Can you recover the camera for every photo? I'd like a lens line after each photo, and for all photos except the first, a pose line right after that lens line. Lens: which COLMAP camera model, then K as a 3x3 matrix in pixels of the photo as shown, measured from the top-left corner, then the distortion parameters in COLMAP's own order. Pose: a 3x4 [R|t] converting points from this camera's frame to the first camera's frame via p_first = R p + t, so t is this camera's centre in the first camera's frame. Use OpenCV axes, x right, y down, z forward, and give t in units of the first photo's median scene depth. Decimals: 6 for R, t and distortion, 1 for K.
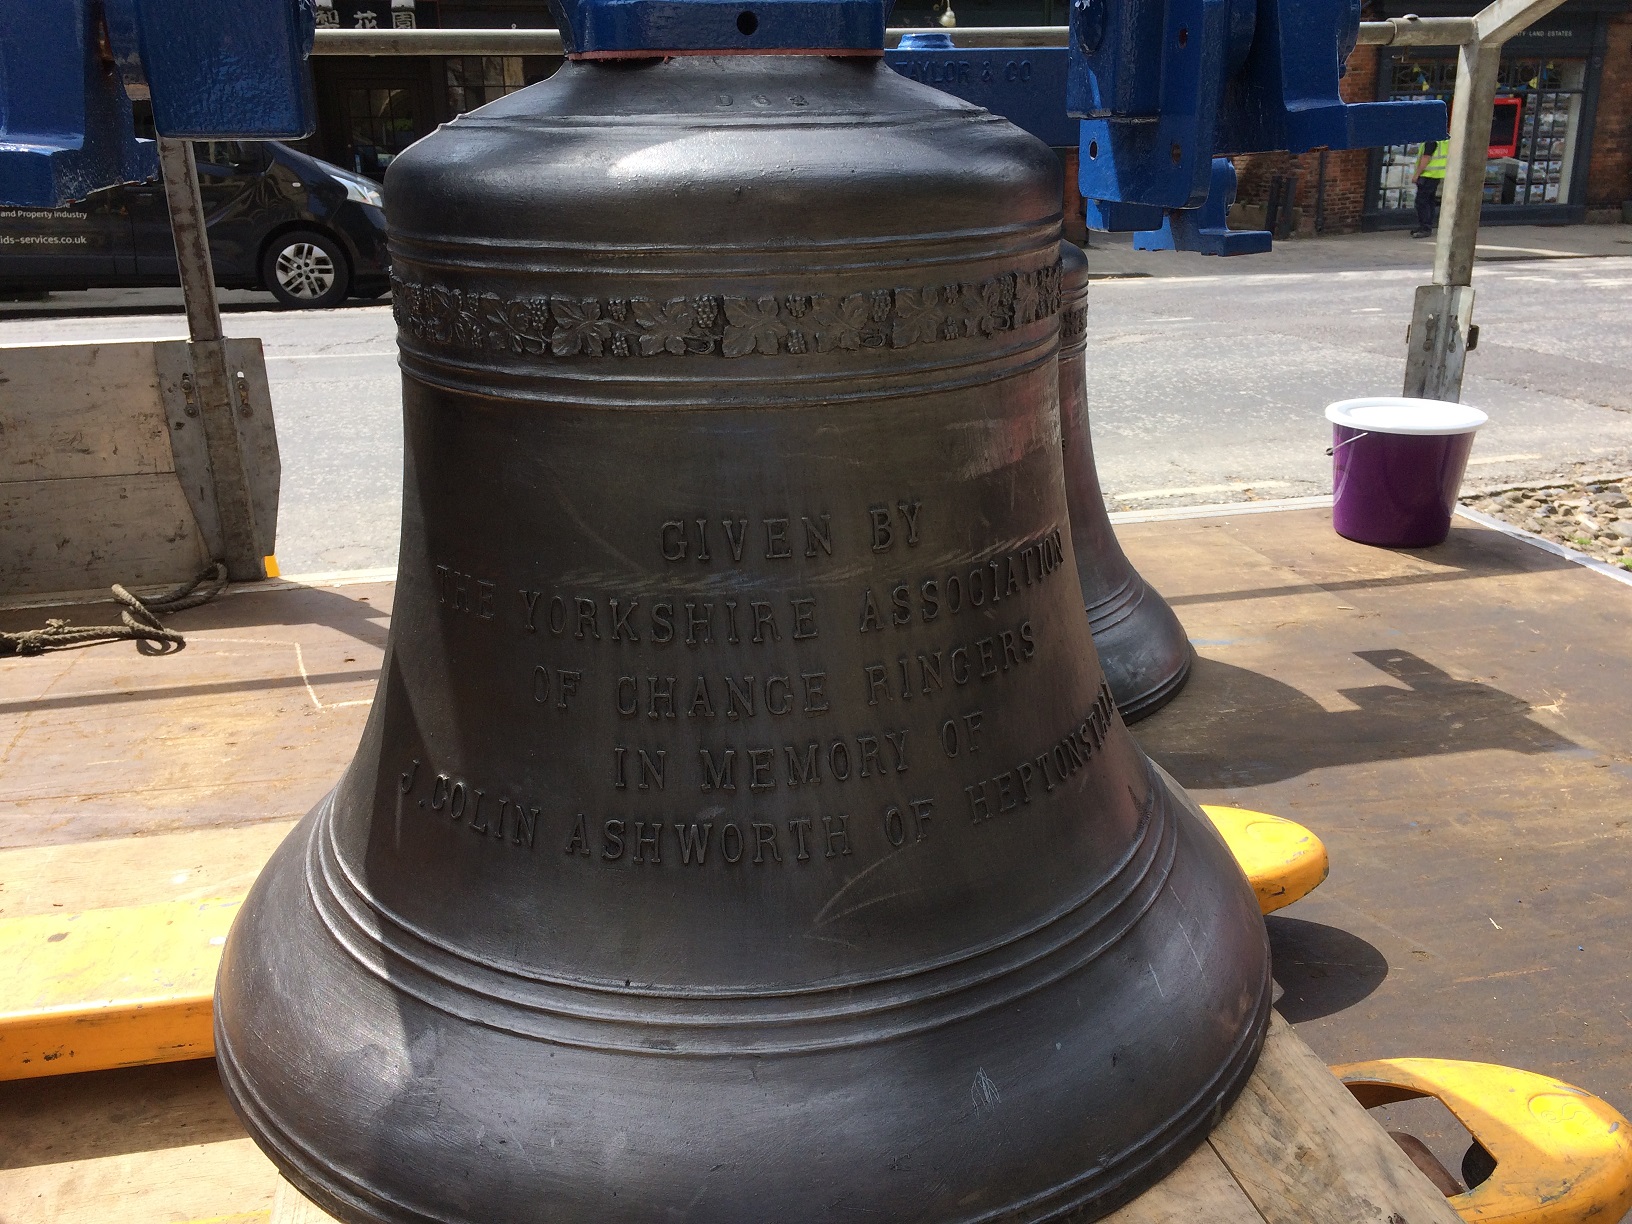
lens RADIAL K [[1411.5, 0, 823.6], [0, 1411.5, 616.4], [0, 0, 1]] dist [0.084524, -0.114499]
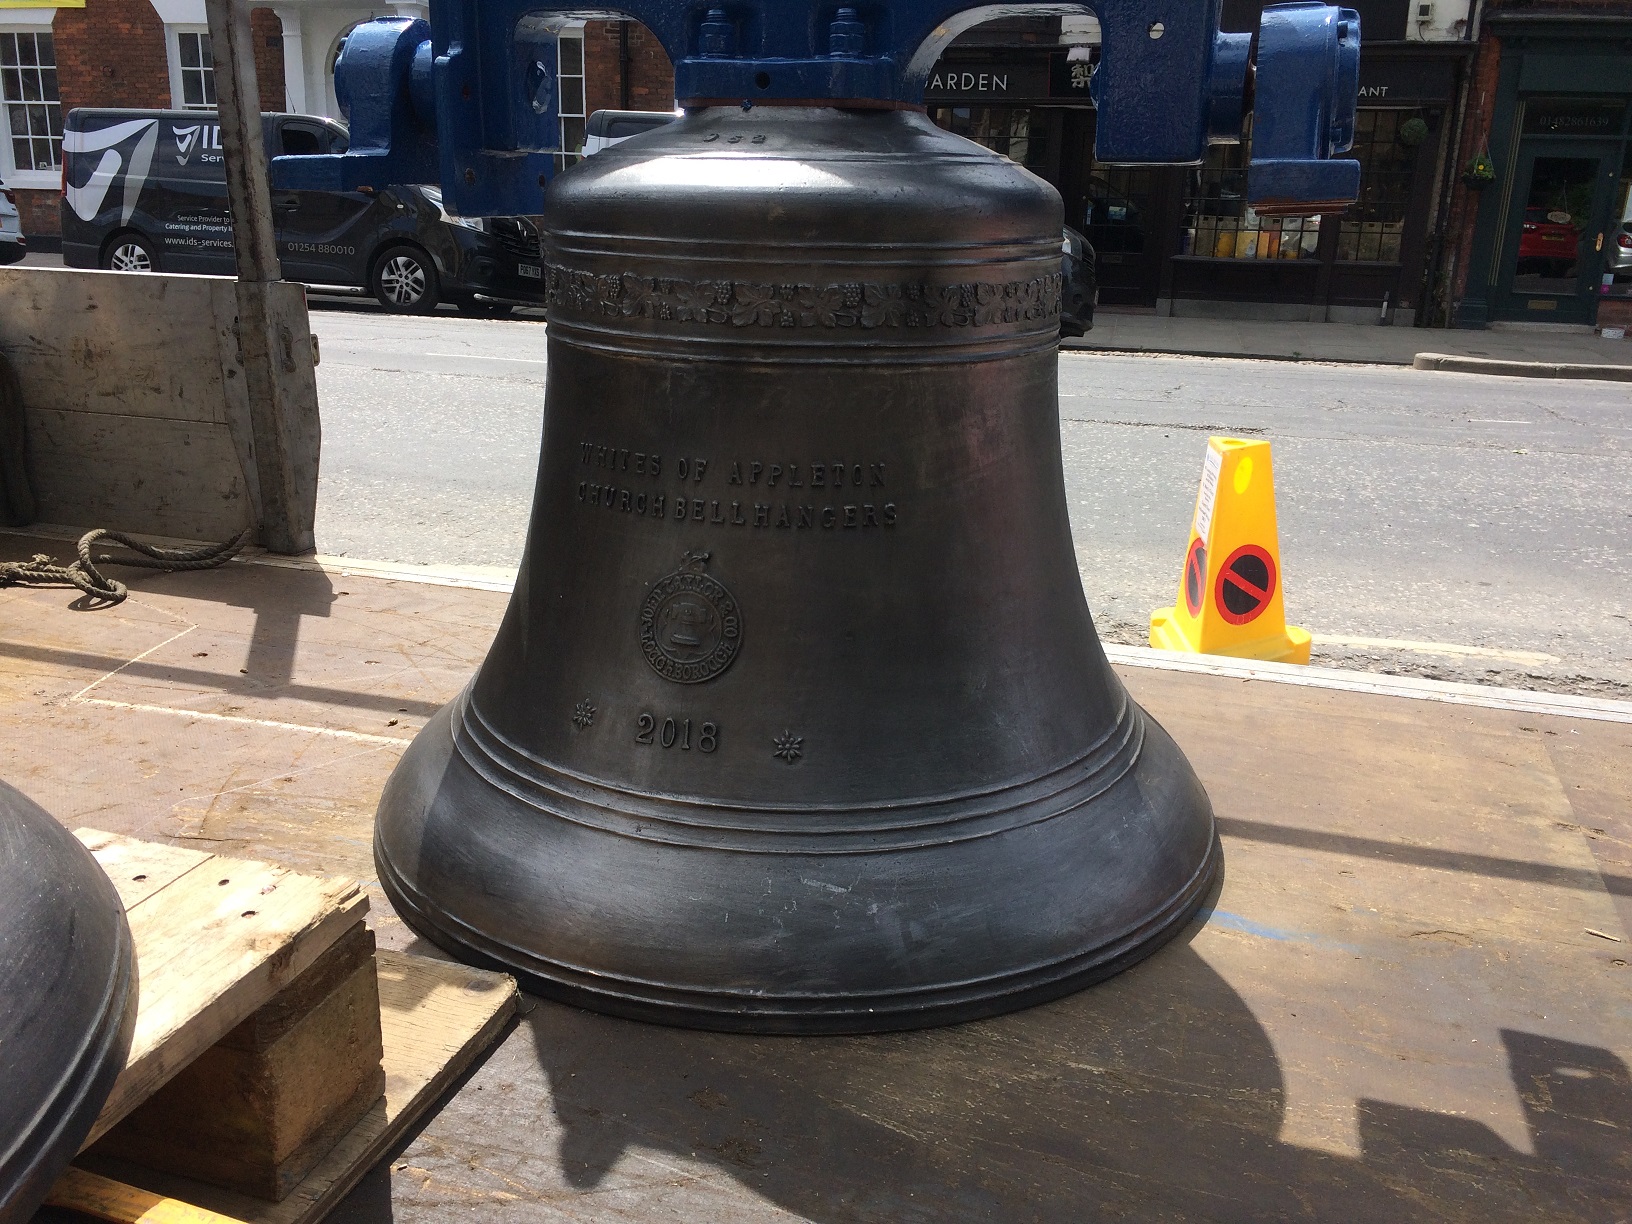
lens RADIAL K [[1411.5, 0, 811.4], [0, 1411.5, 610.4], [0, 0, 1]] dist [0.084524, -0.114499]
pose [[0.860062, 0.177869, -0.478180, 0.945077], [-0.200830, 0.979621, 0.003174, -0.176749], [0.468999, 0.093303, 0.878256, 1.091568]]
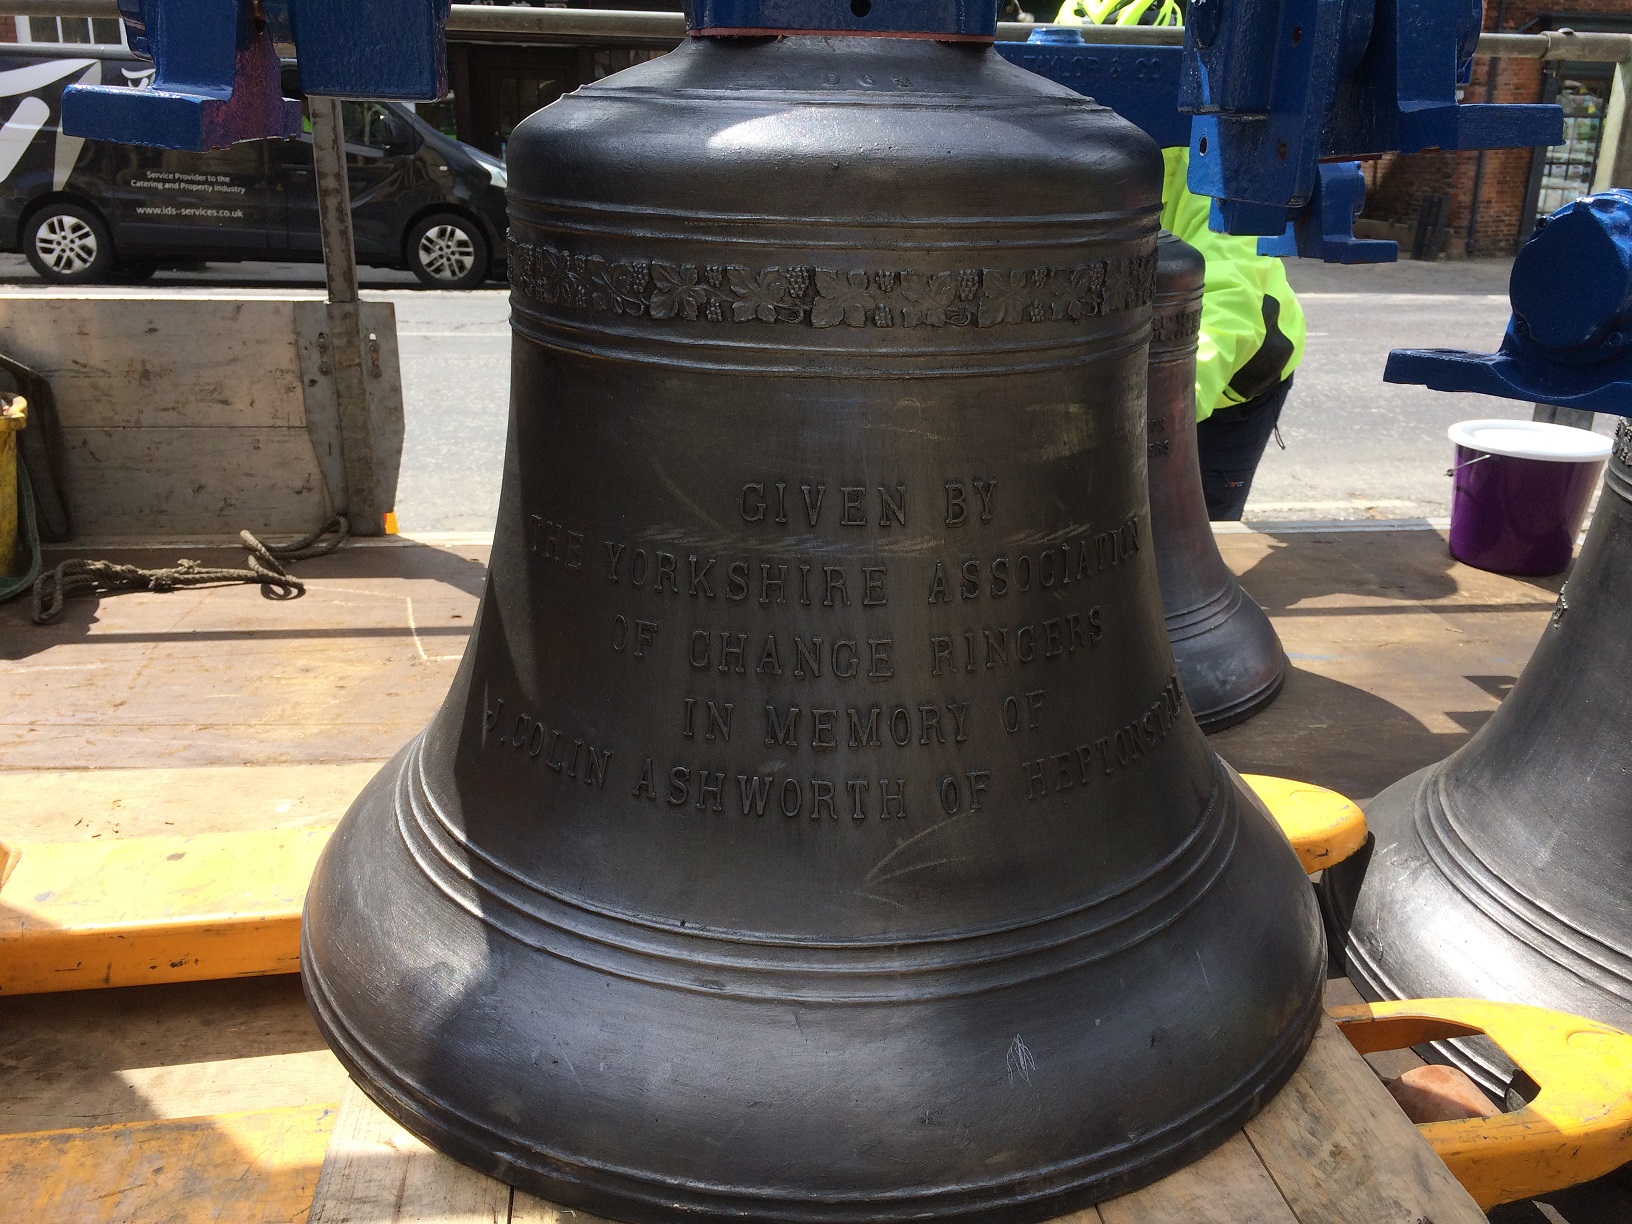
lens RADIAL K [[1411.5, 0, 821.3], [0, 1411.5, 620.4], [0, 0, 1]] dist [0.084524, -0.114499]
pose [[0.994892, 0.066947, -0.075547, 0.024805], [-0.066545, 0.997753, 0.007824, 0.019381], [0.075901, -0.002757, 0.997112, -0.027959]]
